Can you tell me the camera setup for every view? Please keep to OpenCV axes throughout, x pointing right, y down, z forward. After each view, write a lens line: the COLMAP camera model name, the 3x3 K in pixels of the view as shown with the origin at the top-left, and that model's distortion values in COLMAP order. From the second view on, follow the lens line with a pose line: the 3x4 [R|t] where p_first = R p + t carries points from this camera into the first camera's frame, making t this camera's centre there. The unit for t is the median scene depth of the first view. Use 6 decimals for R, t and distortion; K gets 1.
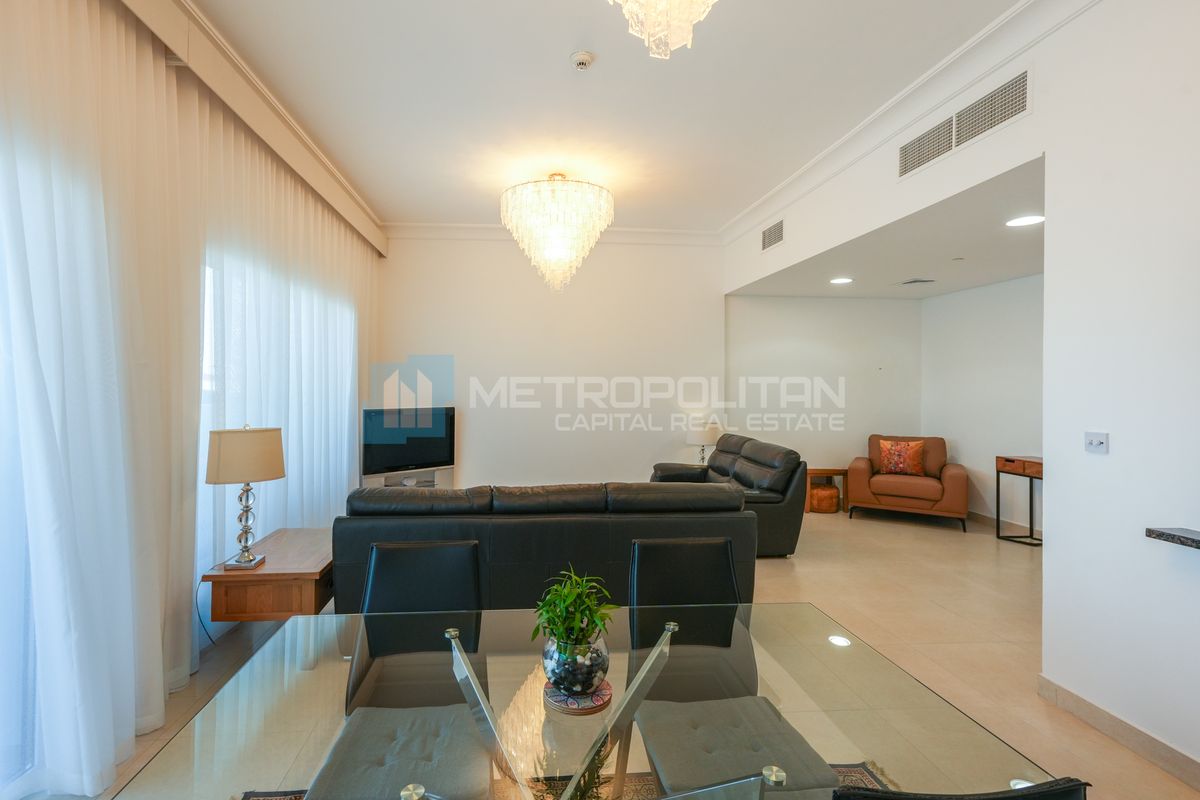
lens RADIAL K [[552.7, 0, 595.3], [0, 552.7, 385.7], [0, 0, 1]] dist [0.000977, 0.000212]
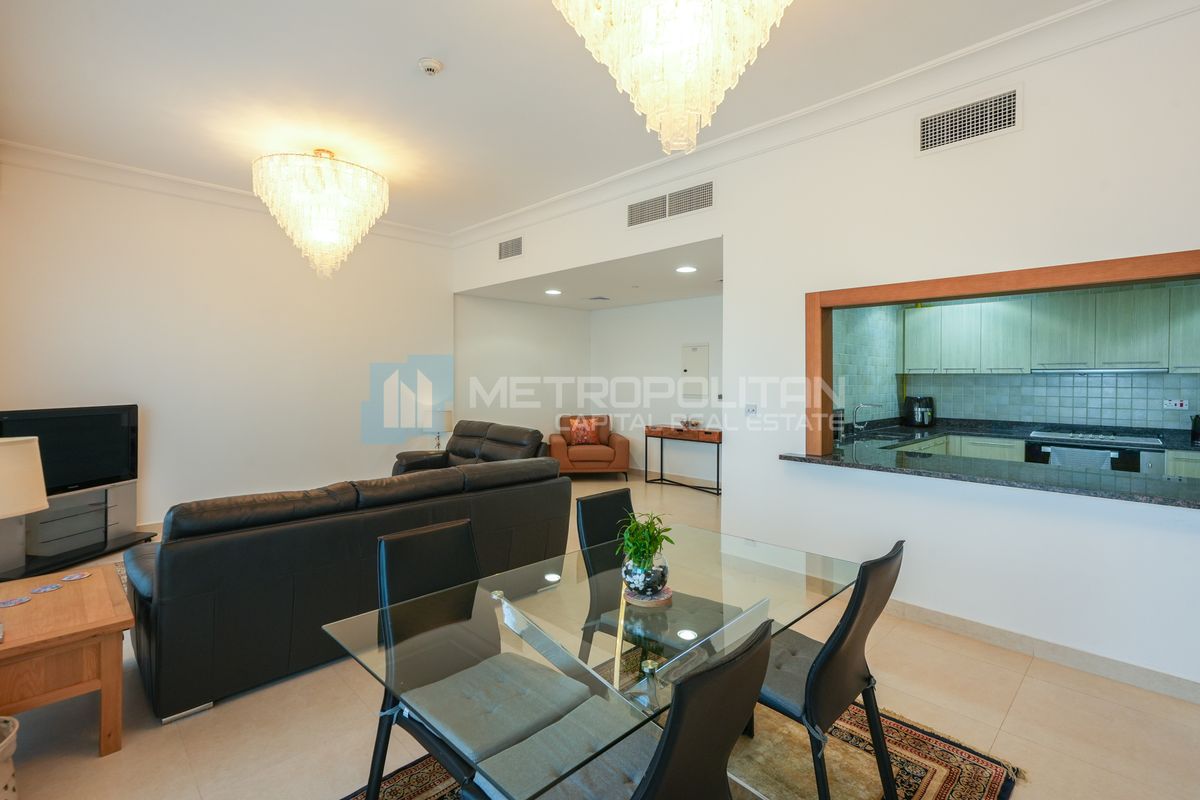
lens RADIAL K [[525.6, 0, 607.8], [0, 525.6, 383.4], [0, 0, 1]] dist [0.003031, 0.000643]
pose [[0.773731, -0.008113, 0.633462, -0.226570], [-0.000619, 0.999908, 0.013564, -0.001521], [-0.633514, -0.010887, 0.773655, 0.004288]]
